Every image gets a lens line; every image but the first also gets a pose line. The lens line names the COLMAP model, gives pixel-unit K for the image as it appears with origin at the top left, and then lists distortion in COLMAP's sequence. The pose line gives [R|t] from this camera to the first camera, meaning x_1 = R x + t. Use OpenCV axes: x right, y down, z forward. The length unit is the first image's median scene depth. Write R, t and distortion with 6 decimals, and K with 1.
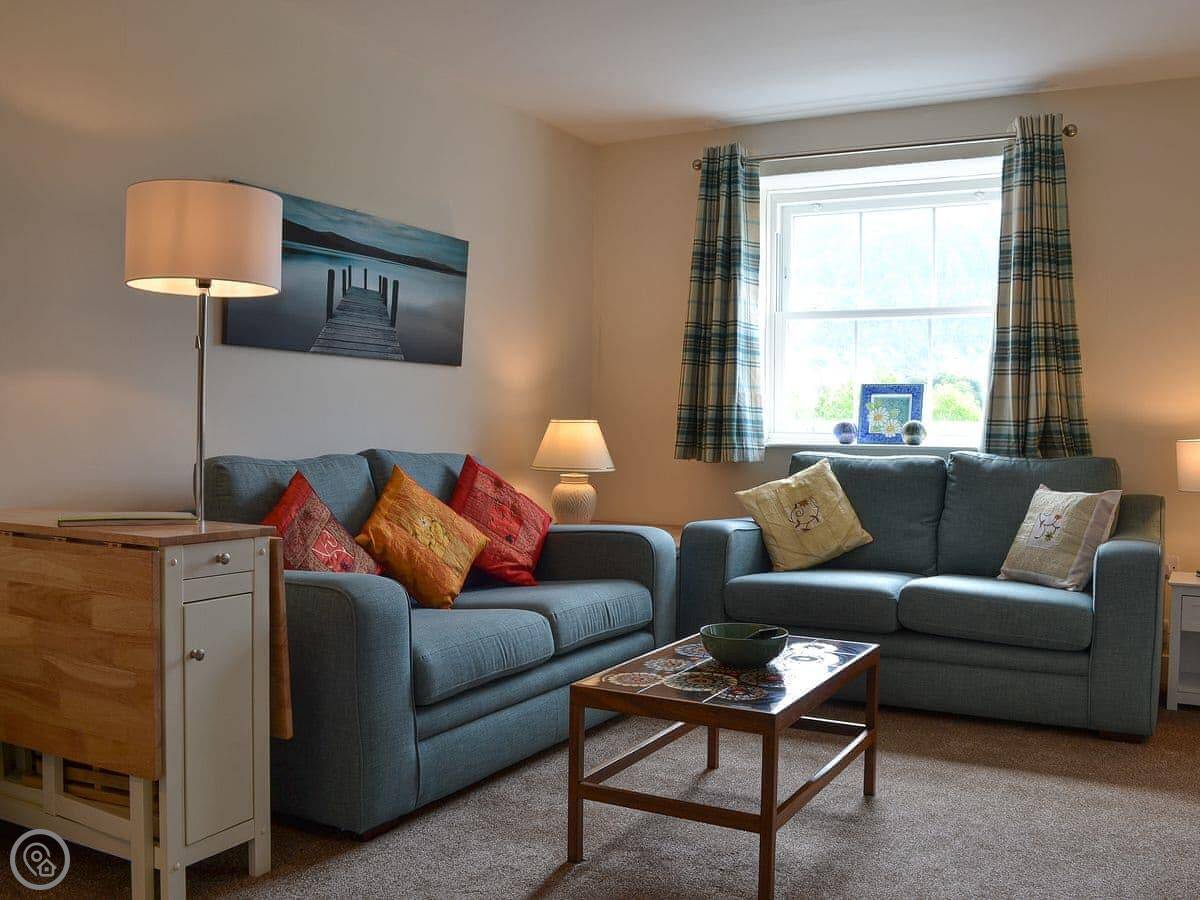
lens RADIAL K [[1107.9, 0, 605.0], [0, 1107.9, 447.0], [0, 0, 1]] dist [-0.081723, 0.000000]
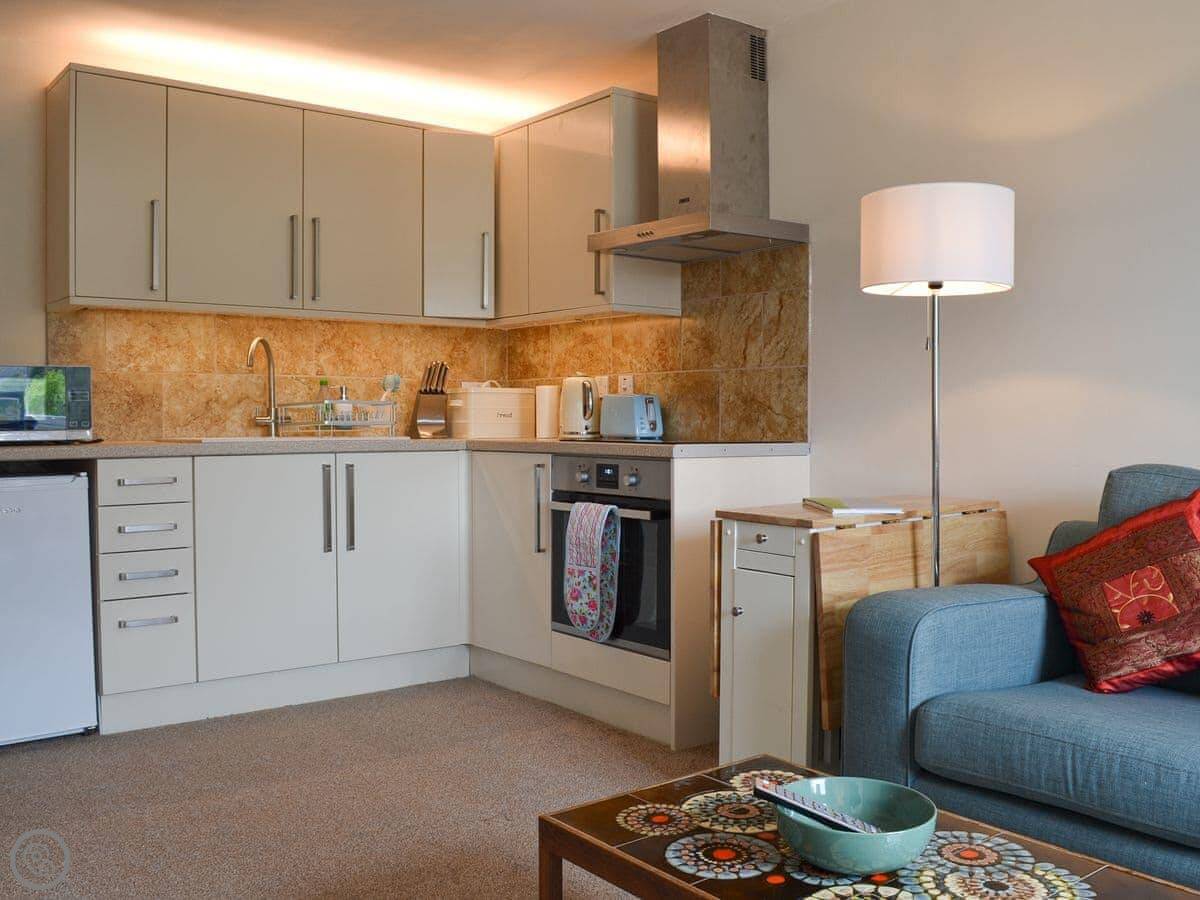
lens RADIAL K [[1107.9, 0, 606.0], [0, 1107.9, 449.1], [0, 0, 1]] dist [-0.081723, 0.000000]
pose [[-0.410559, 0.020485, -0.911604, 0.395297], [-0.024756, 0.999129, 0.033601, -0.014198], [0.911498, 0.036363, -0.409694, 0.669511]]
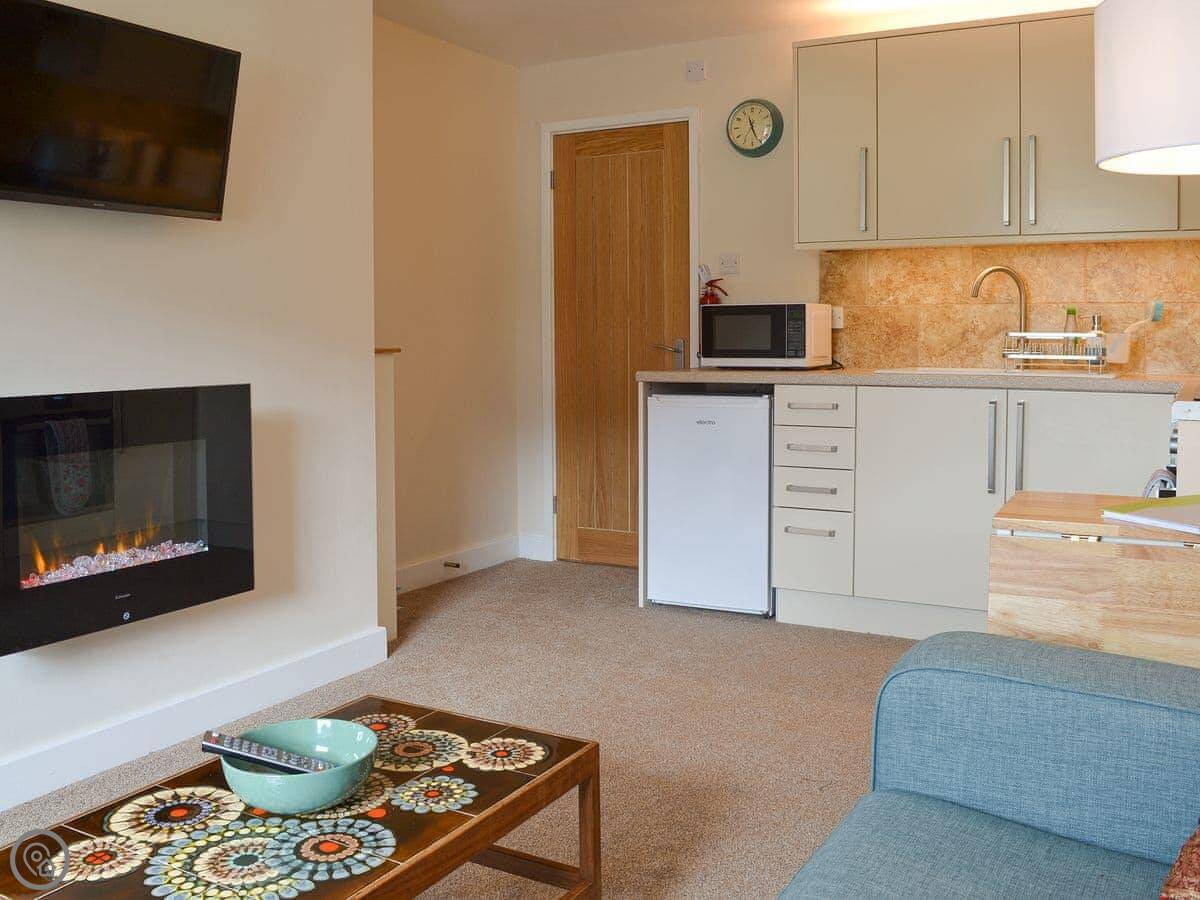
lens RADIAL K [[1107.9, 0, 580.3], [0, 1107.9, 376.7], [0, 0, 1]] dist [-0.081723, 0.000000]
pose [[-0.999053, -0.007900, 0.042791, -0.029673], [-0.005035, 0.997763, 0.066658, -0.038071], [-0.043222, 0.066379, -0.996858, 0.935598]]
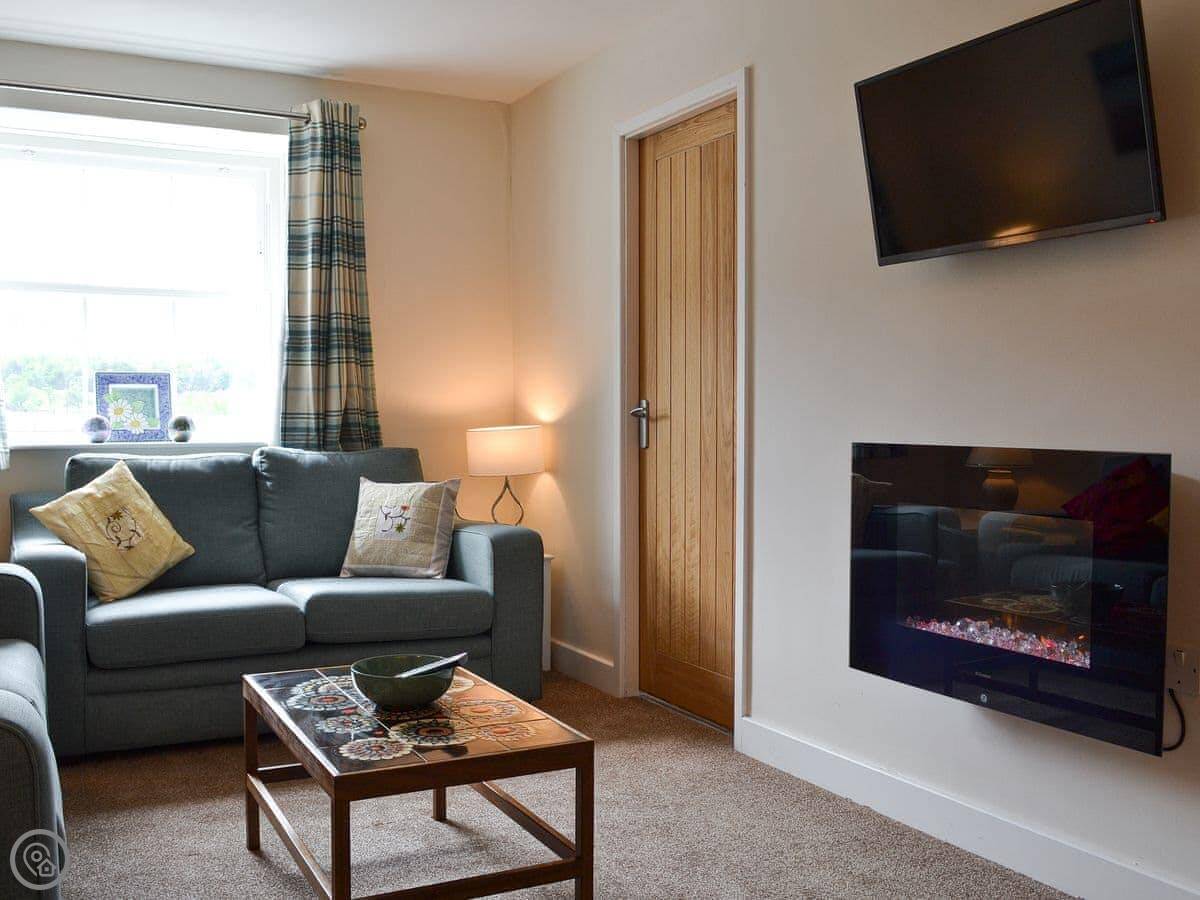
lens RADIAL K [[1107.9, 0, 596.4], [0, 1107.9, 448.3], [0, 0, 1]] dist [-0.081723, 0.000000]
pose [[0.563168, -0.032963, 0.825685, -0.293108], [0.025881, 0.999417, 0.022247, -0.008405], [-0.825937, 0.008840, 0.563693, 0.248124]]
